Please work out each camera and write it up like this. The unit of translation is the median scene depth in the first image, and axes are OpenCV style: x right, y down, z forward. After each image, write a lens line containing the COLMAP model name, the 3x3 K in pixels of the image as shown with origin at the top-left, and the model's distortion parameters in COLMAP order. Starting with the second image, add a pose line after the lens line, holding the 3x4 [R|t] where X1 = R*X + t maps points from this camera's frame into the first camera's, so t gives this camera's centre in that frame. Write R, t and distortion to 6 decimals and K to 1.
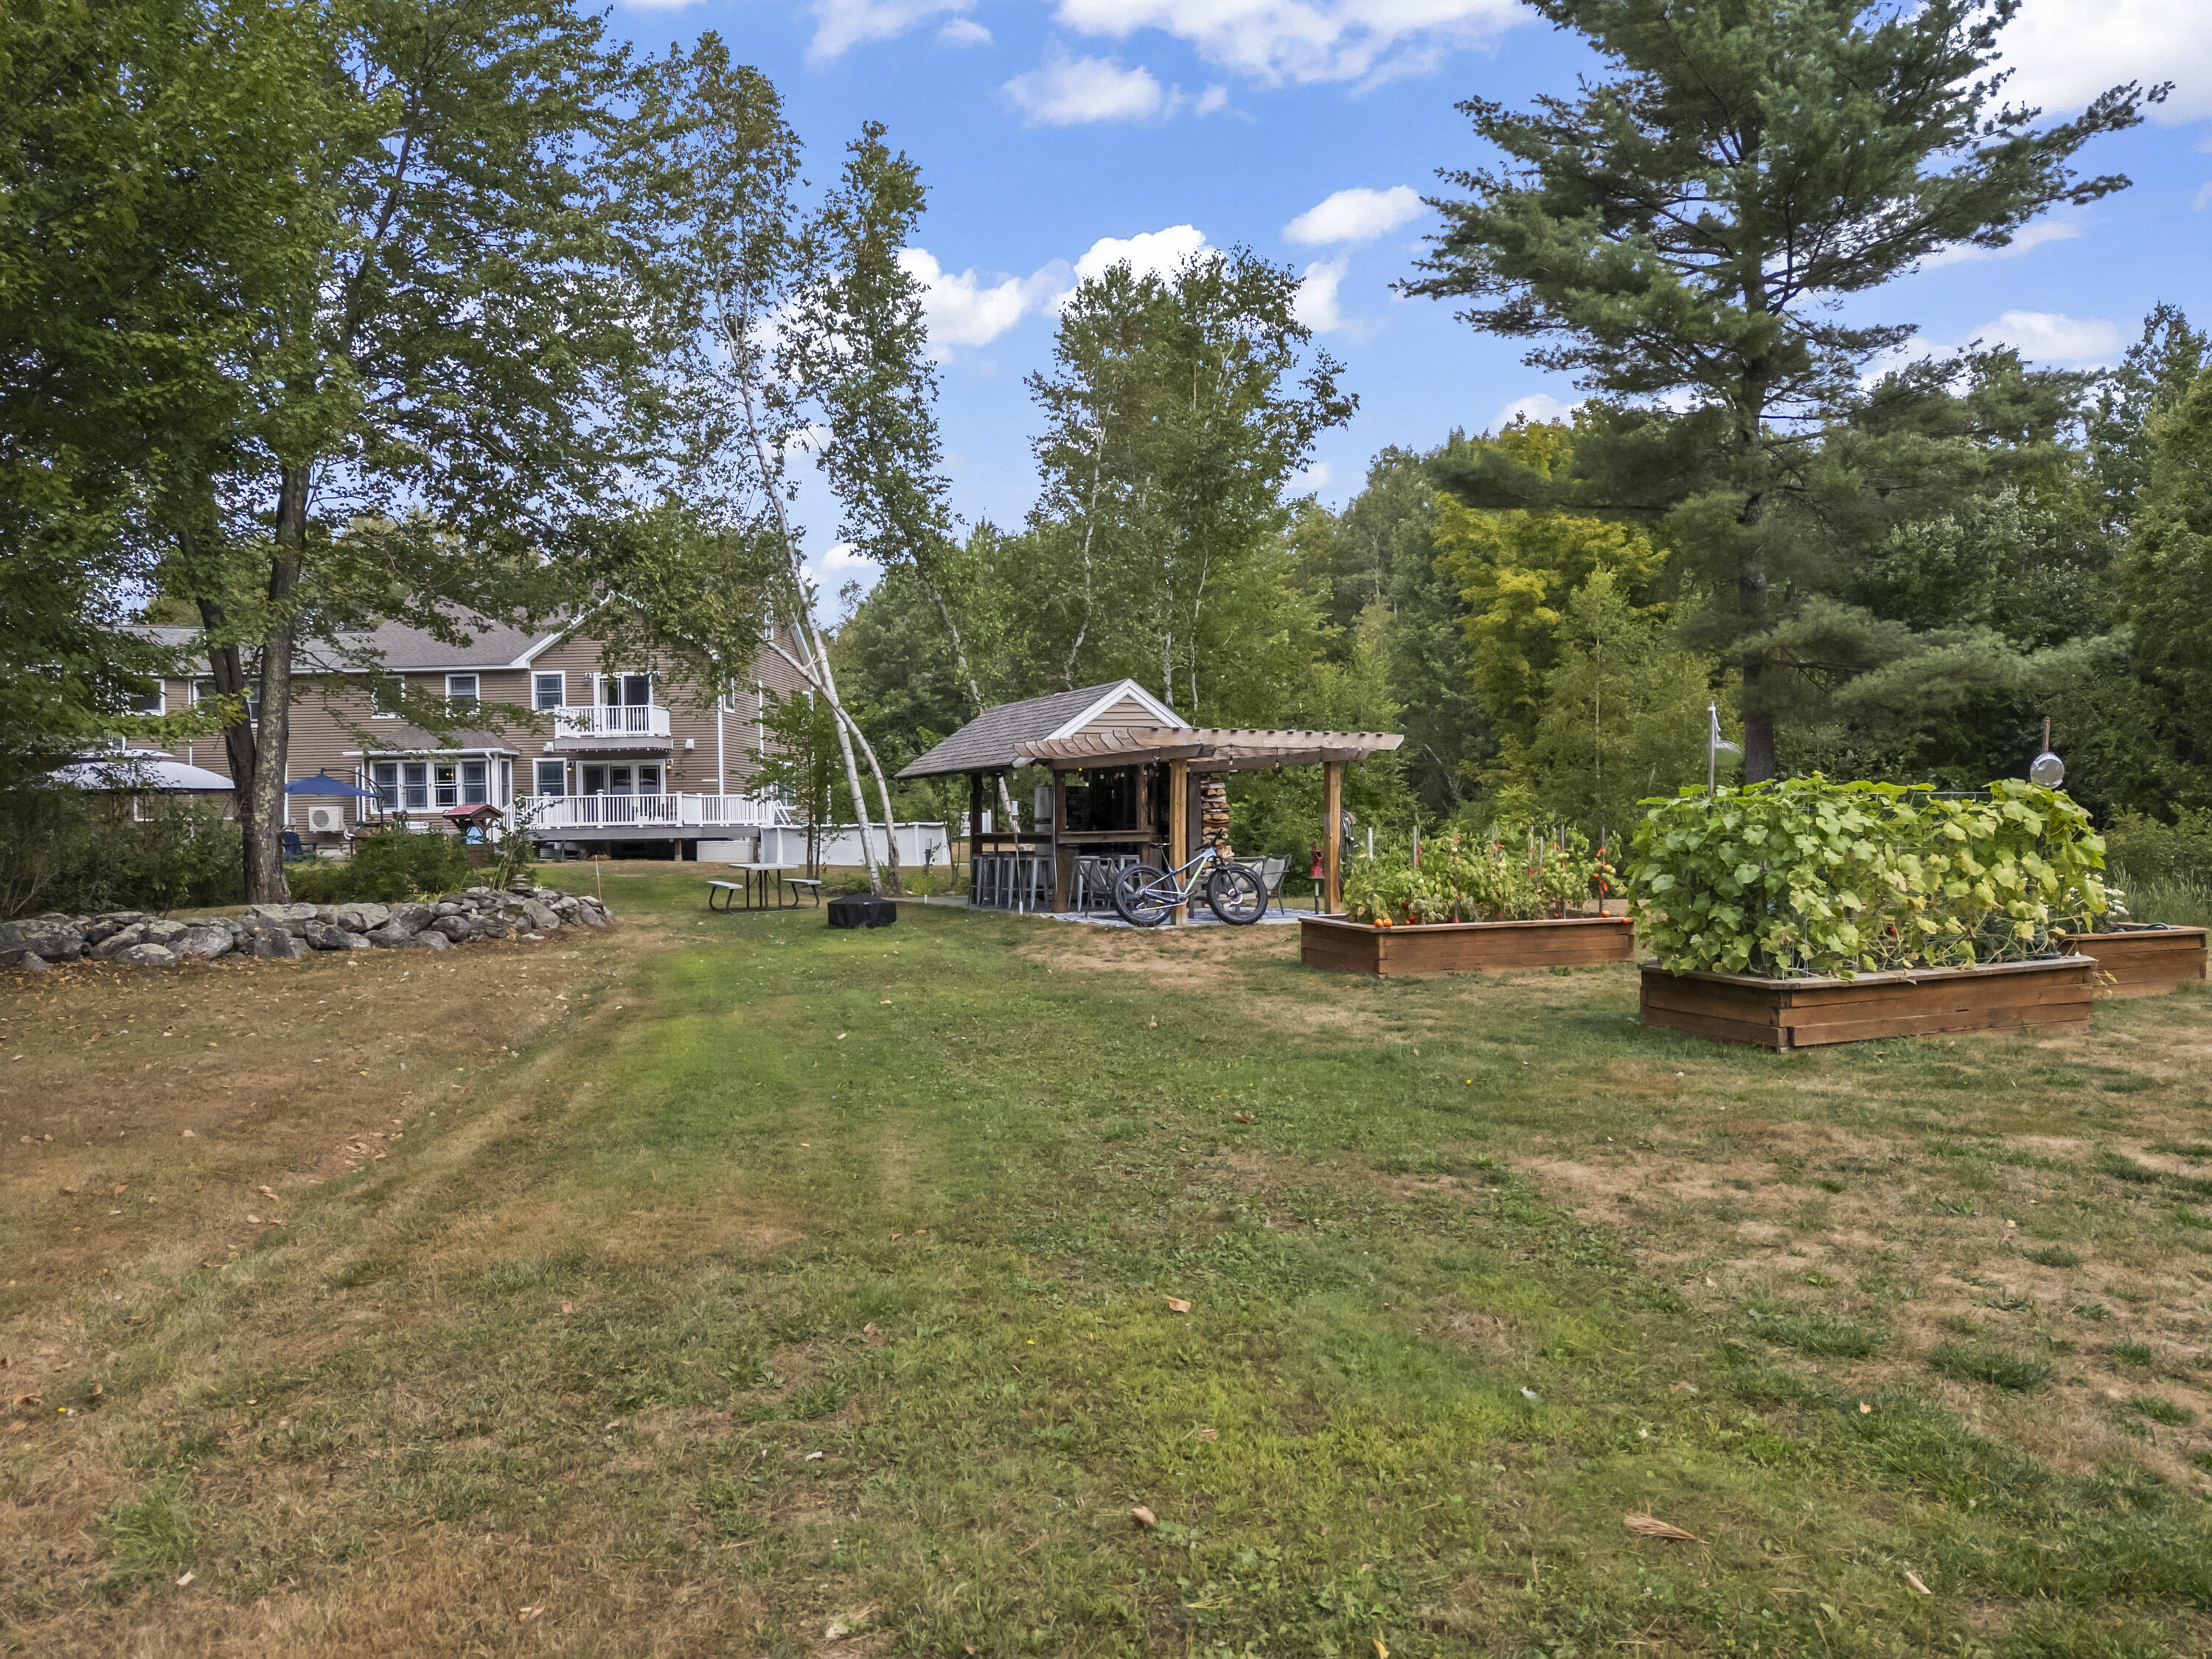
lens RADIAL K [[1550.2, 0, 1106.0], [0, 1550.2, 829.5], [0, 0, 1]] dist [0.000082, 0.000173]
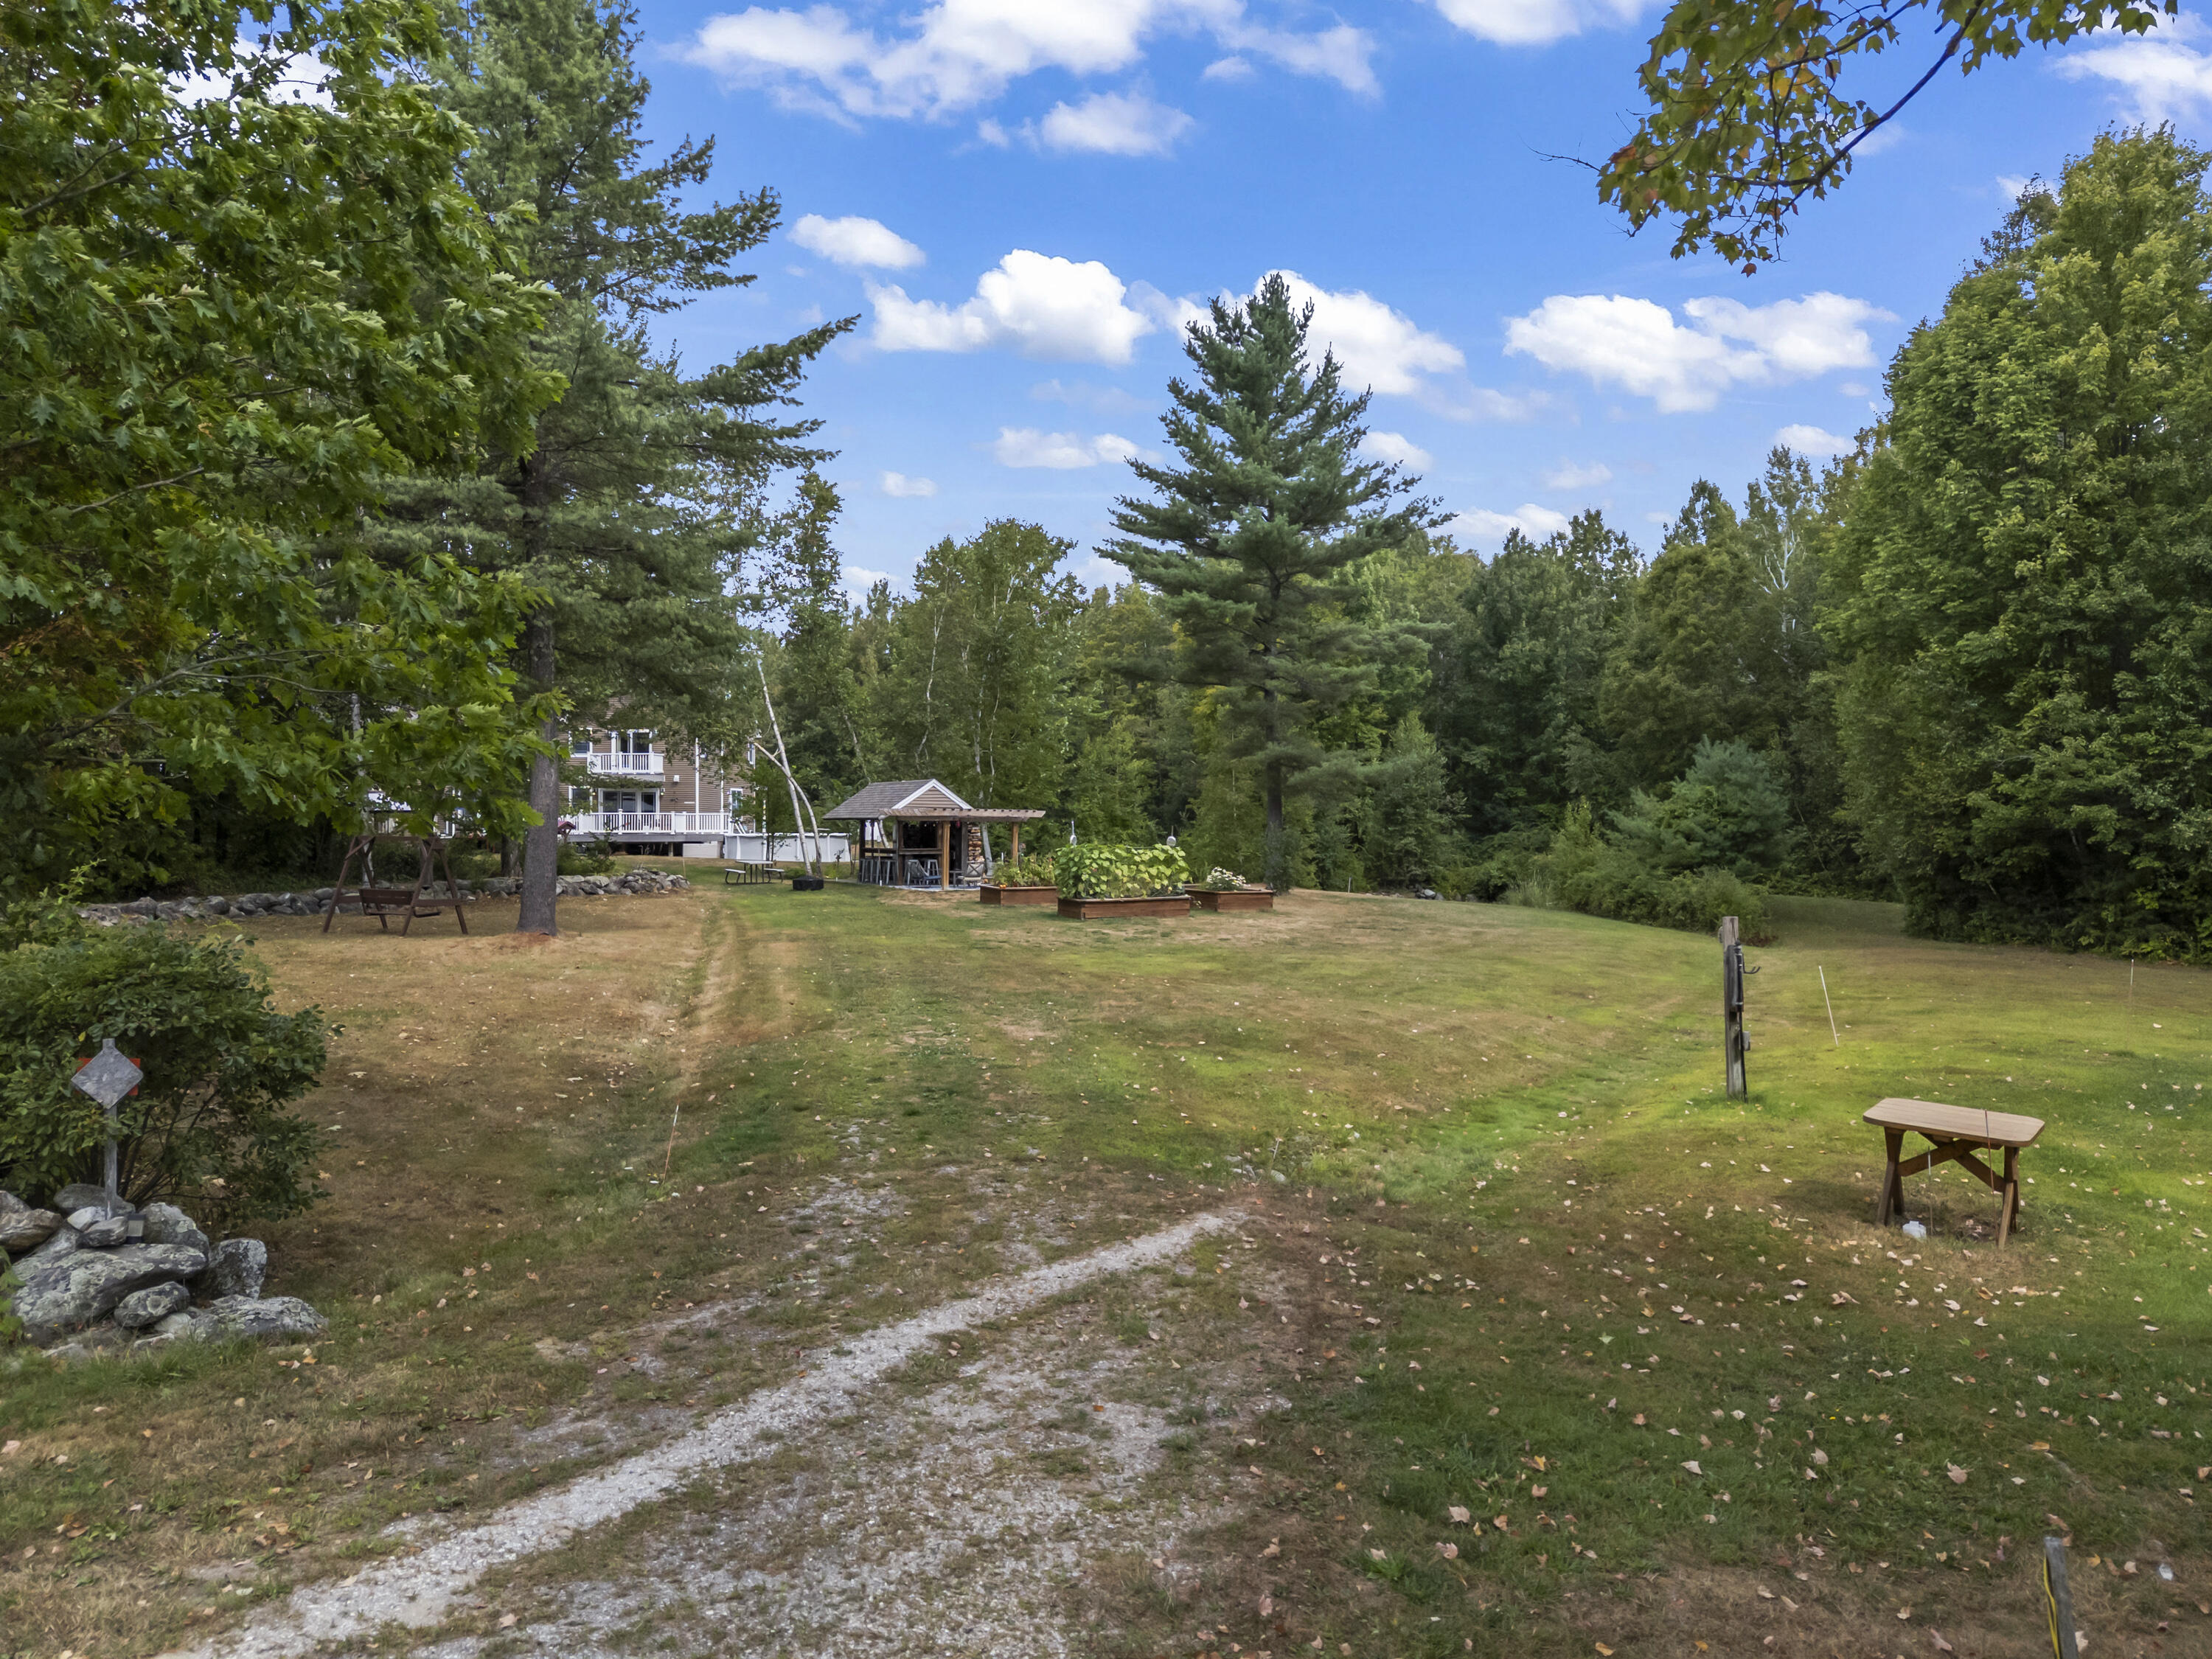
lens RADIAL K [[1538.3, 0, 1106.0], [0, 1538.3, 829.5], [0, 0, 1]] dist [0.089757, 0.000114]
pose [[0.997769, 0.016953, 0.064572, 0.086618], [-0.017072, 0.999853, 0.001294, -0.024157], [-0.064541, -0.002394, 0.997912, -0.872749]]
